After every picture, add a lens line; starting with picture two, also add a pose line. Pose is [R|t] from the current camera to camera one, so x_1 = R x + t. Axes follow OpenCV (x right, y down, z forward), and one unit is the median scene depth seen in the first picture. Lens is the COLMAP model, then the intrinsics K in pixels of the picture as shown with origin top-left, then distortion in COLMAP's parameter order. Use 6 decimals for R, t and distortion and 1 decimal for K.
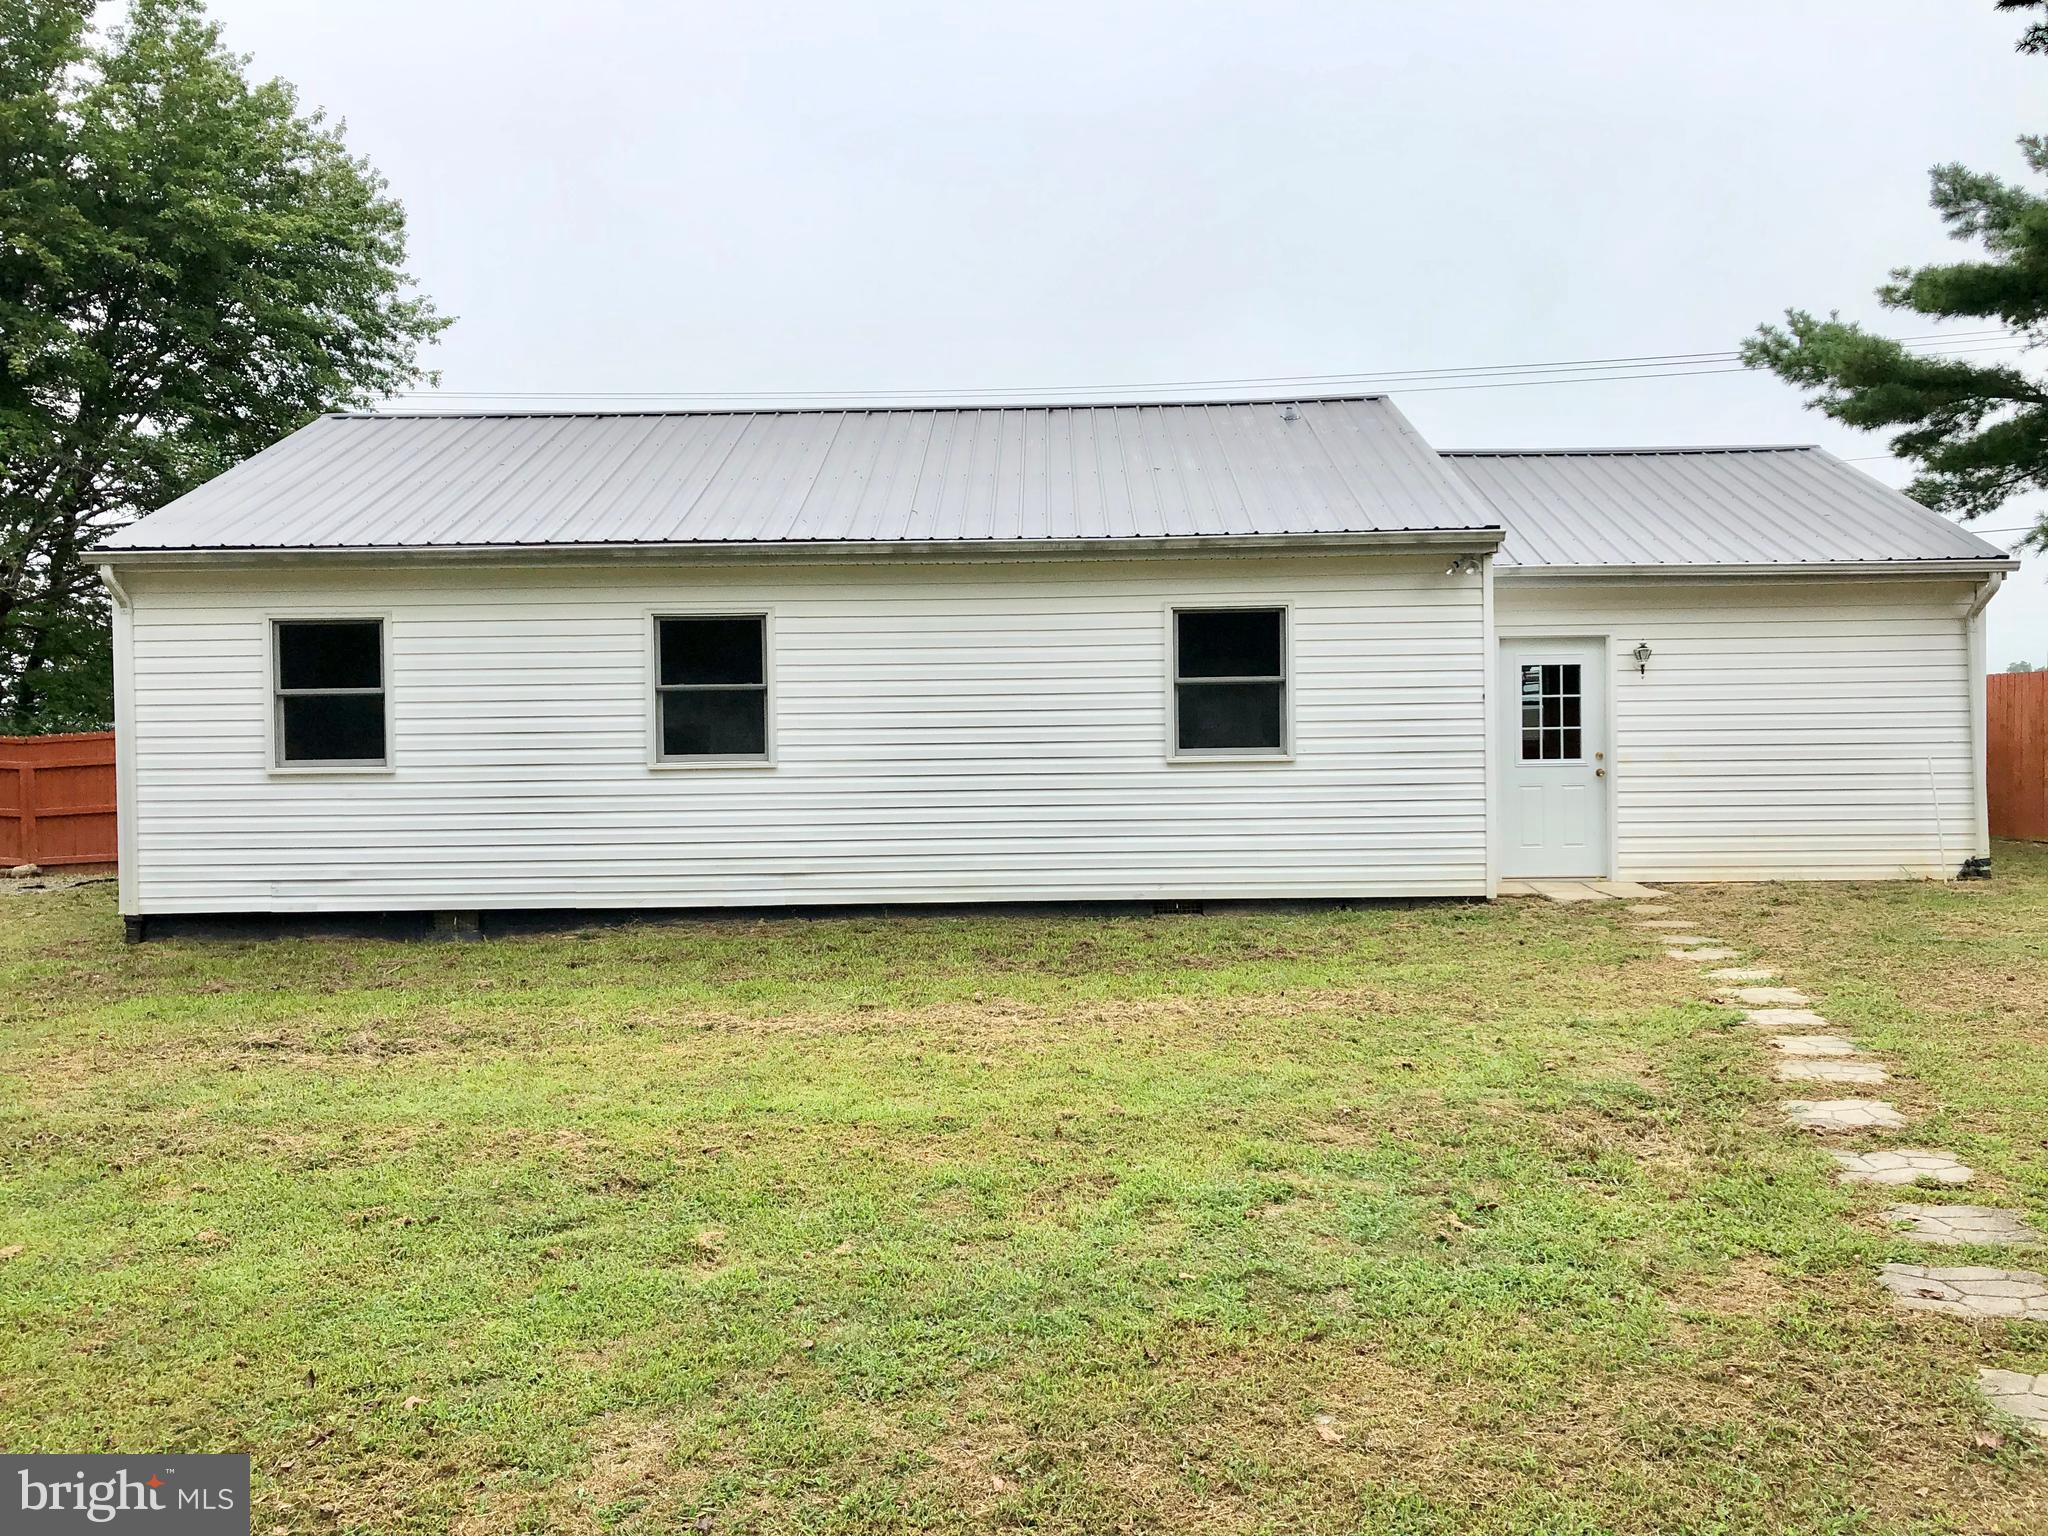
lens RADIAL K [[1676.2, 0, 1015.1], [0, 1676.2, 764.9], [0, 0, 1]] dist [0.053891, -0.060192]
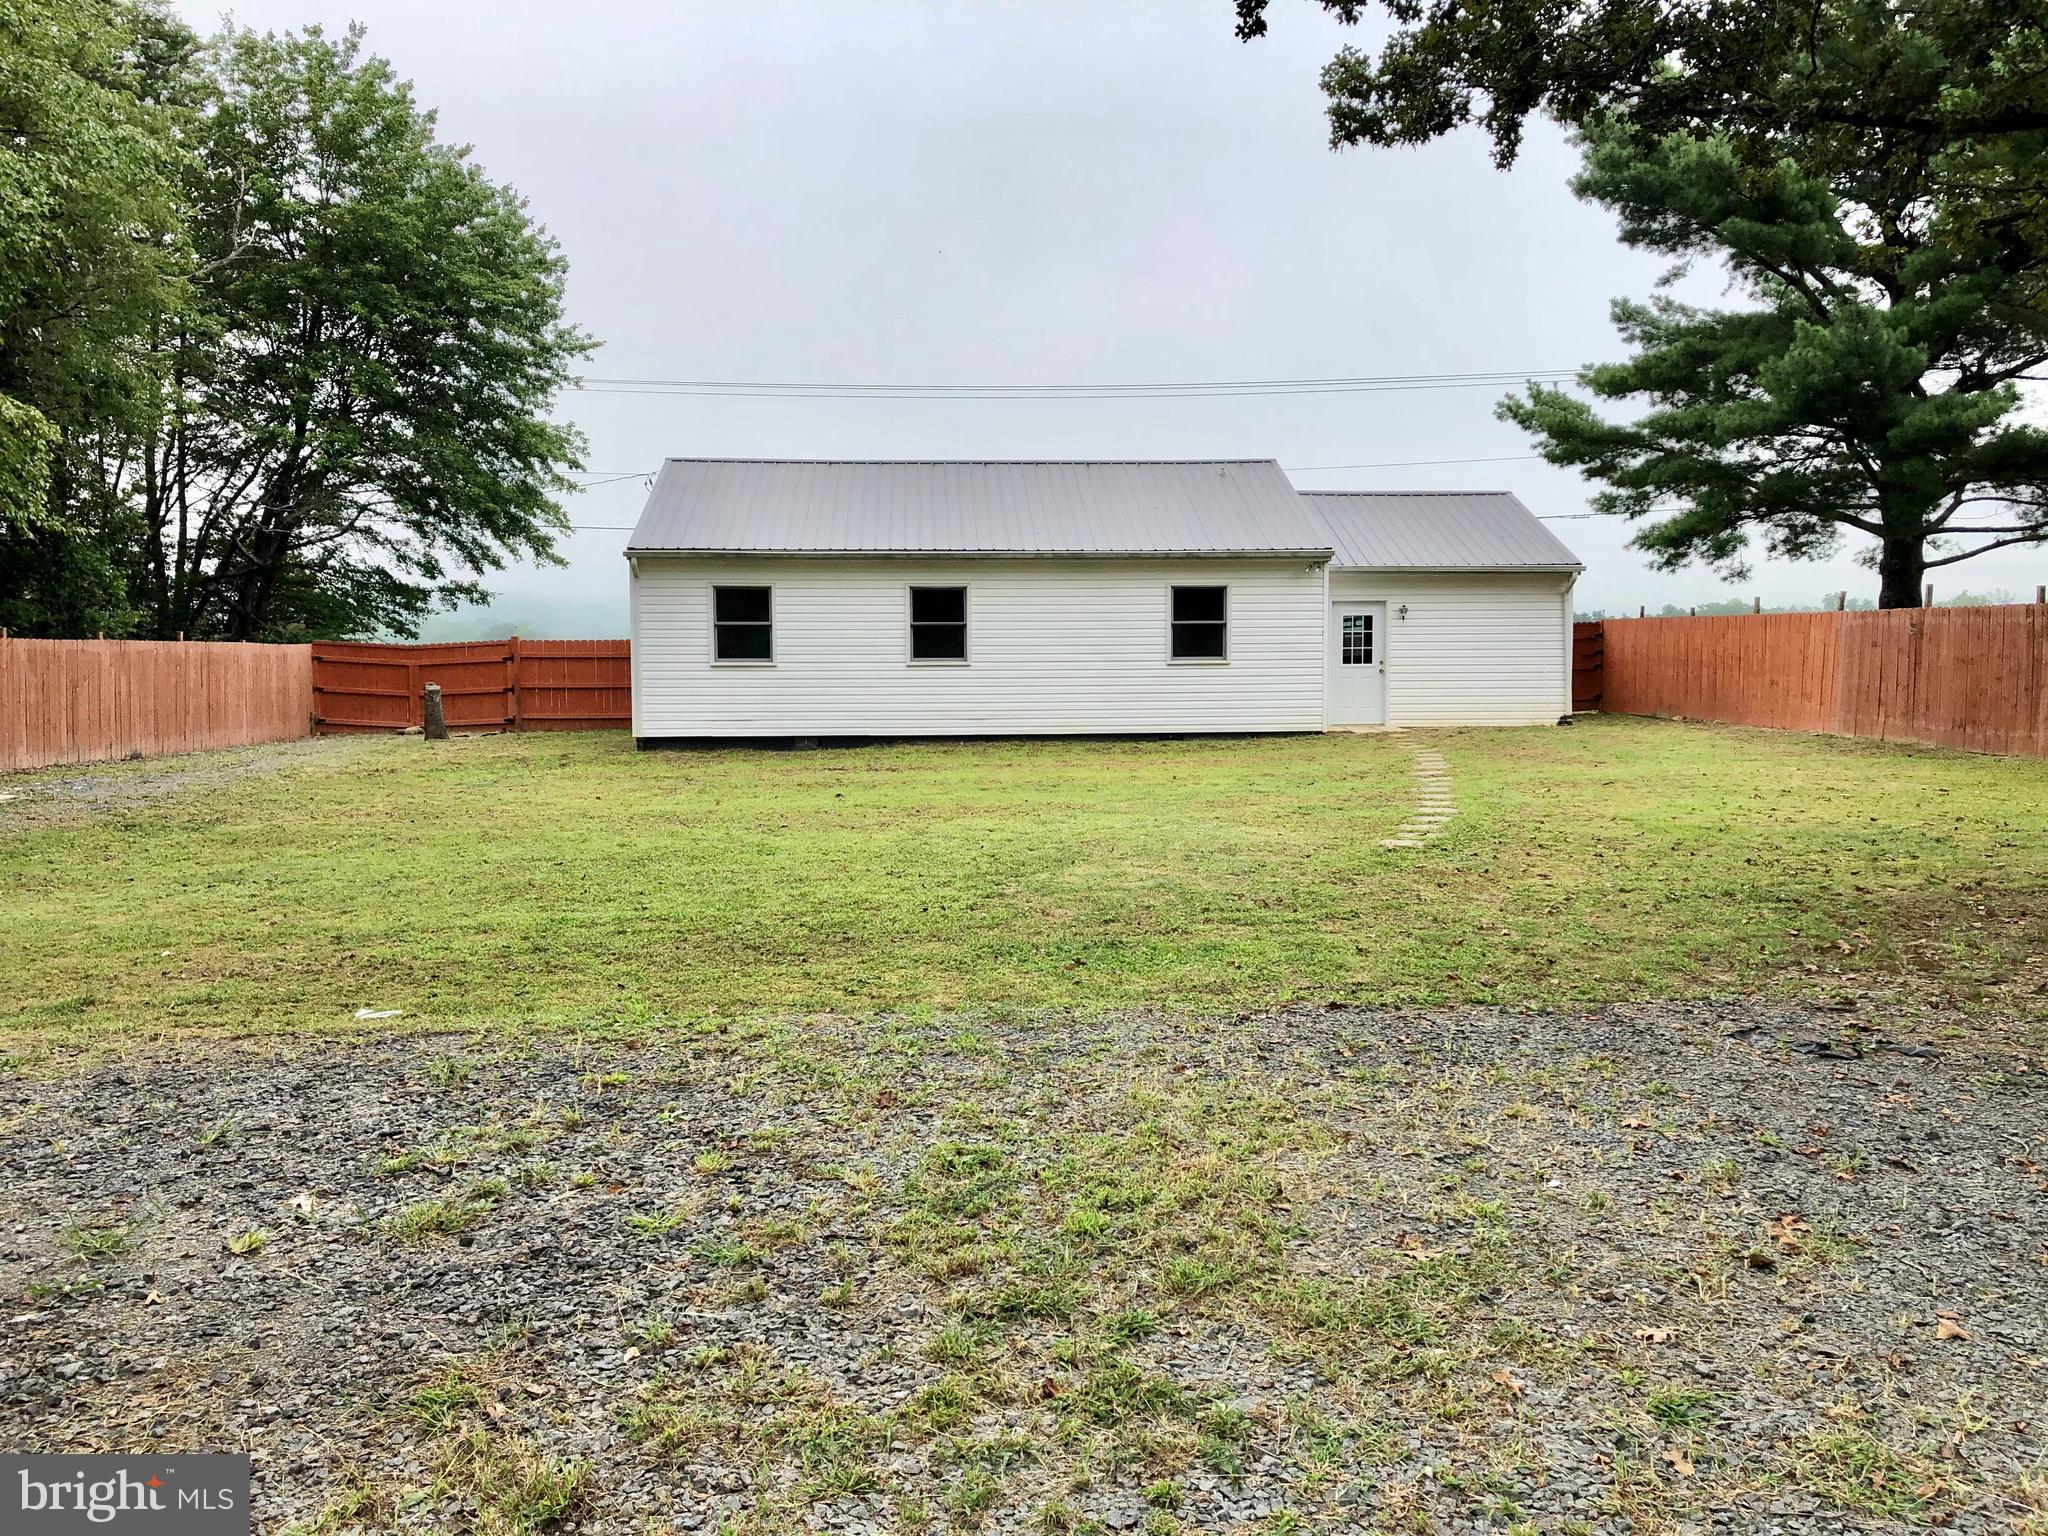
lens RADIAL K [[1676.2, 0, 1032.9], [0, 1676.2, 772.7], [0, 0, 1]] dist [0.053891, -0.060192]
pose [[0.996473, 0.001462, 0.083898, -0.224127], [-0.005965, 0.998553, 0.053444, 0.020943], [-0.083699, -0.053756, 0.995040, -0.929787]]
